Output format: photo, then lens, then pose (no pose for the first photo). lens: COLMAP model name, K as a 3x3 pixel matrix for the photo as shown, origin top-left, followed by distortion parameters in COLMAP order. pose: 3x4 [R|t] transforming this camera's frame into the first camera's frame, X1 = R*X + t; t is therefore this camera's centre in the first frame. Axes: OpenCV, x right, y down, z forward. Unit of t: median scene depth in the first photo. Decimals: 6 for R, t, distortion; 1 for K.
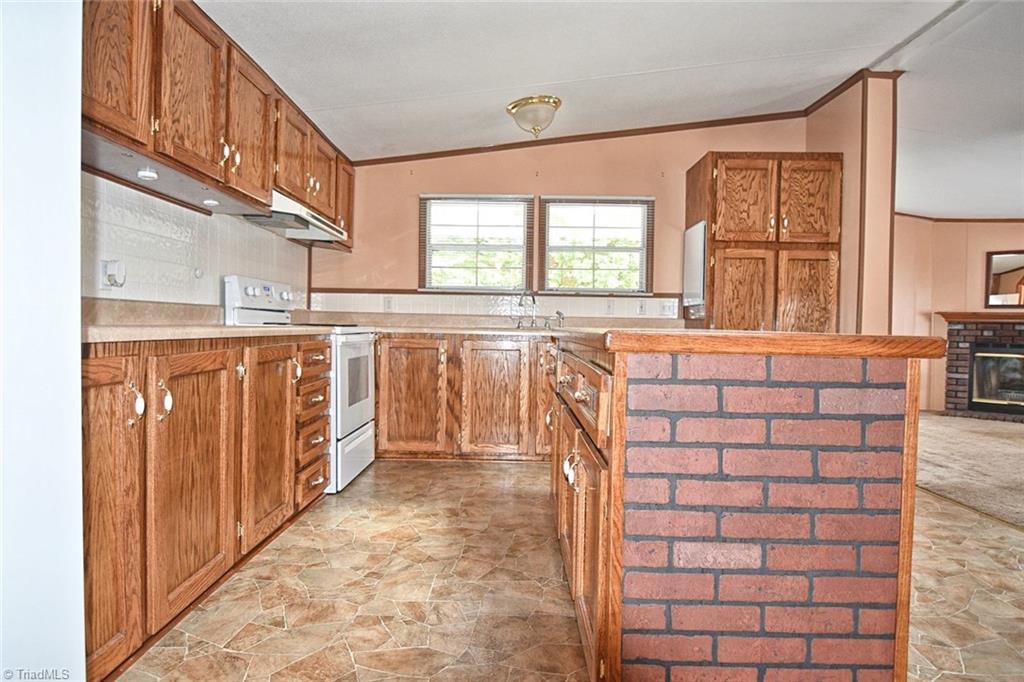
lens RADIAL K [[579.0, 0, 504.0], [0, 579.0, 336.7], [0, 0, 1]] dist [0.000664, -0.015421]
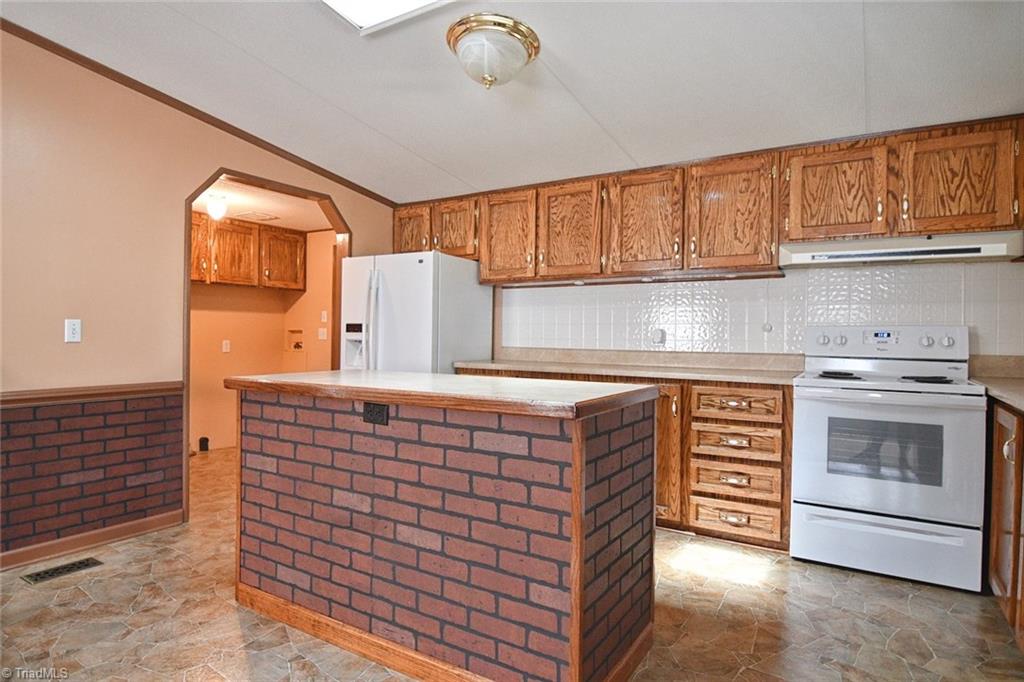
lens RADIAL K [[579.0, 0, 504.0], [0, 579.0, 336.7], [0, 0, 1]] dist [0.000664, -0.015421]
pose [[-0.524334, -0.022397, -0.851218, 0.557662], [-0.038509, 0.999255, -0.002571, -0.046369], [0.850641, 0.031431, -0.524806, 0.810946]]
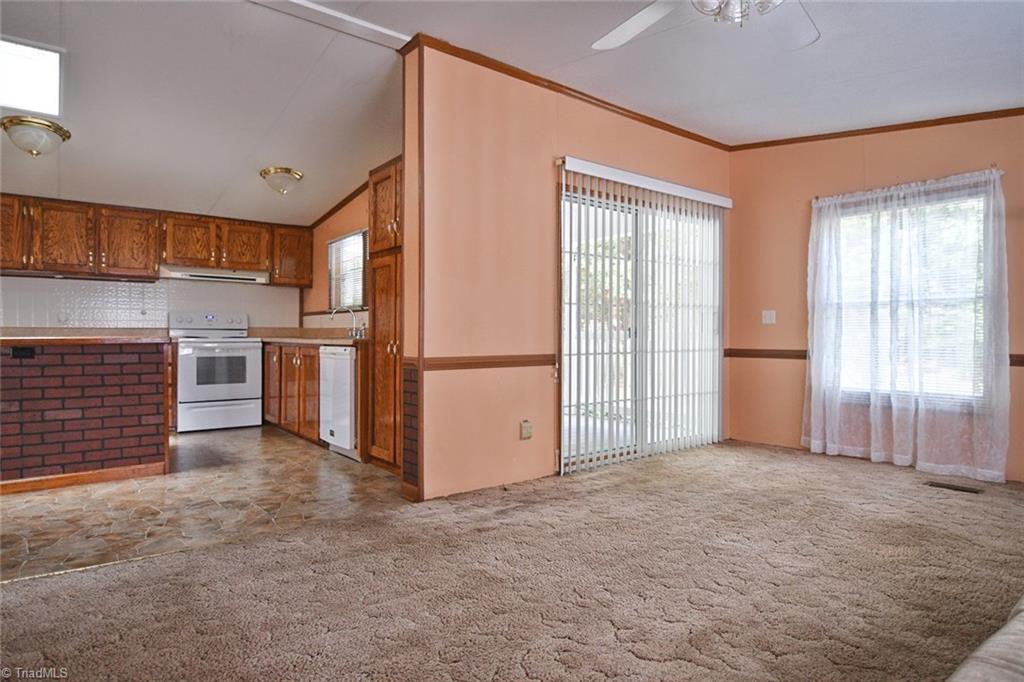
lens RADIAL K [[579.0, 0, 504.0], [0, 579.0, 336.7], [0, 0, 1]] dist [0.000664, -0.015421]
pose [[0.624005, -0.015230, -0.781272, 1.278473], [-0.005144, 0.999708, -0.023597, 0.011419], [0.781403, 0.018744, 0.623745, 0.502141]]
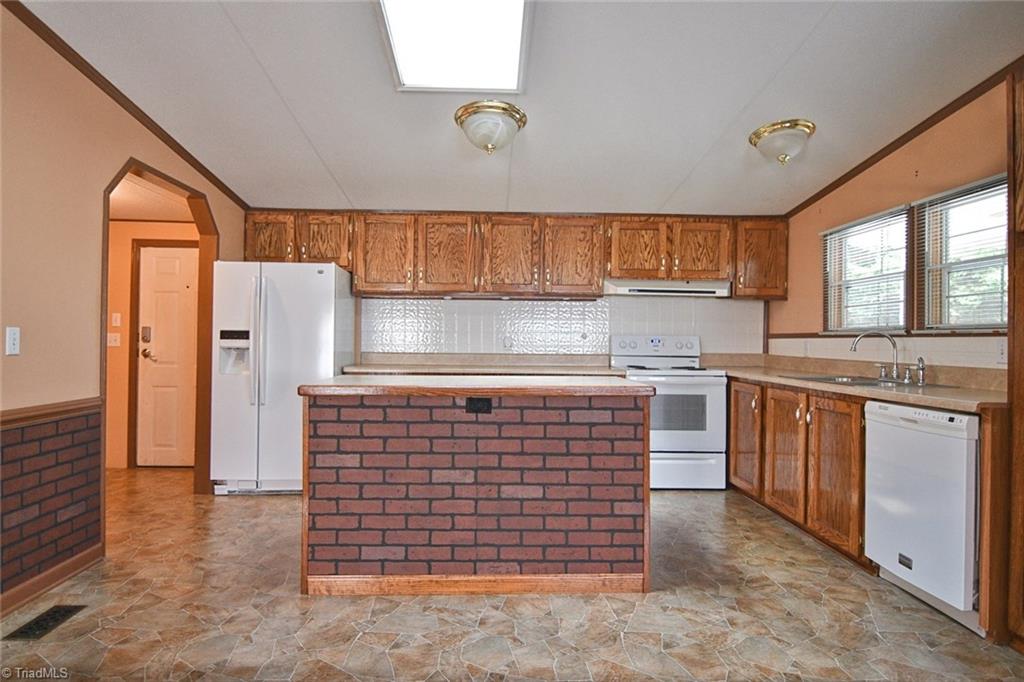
lens RADIAL K [[579.0, 0, 504.0], [0, 579.0, 336.7], [0, 0, 1]] dist [0.000664, -0.015421]
pose [[0.040944, -0.024582, -0.998859, 0.828188], [-0.029079, 0.999245, -0.025783, -0.039185], [0.998738, 0.030101, 0.040198, 0.477546]]
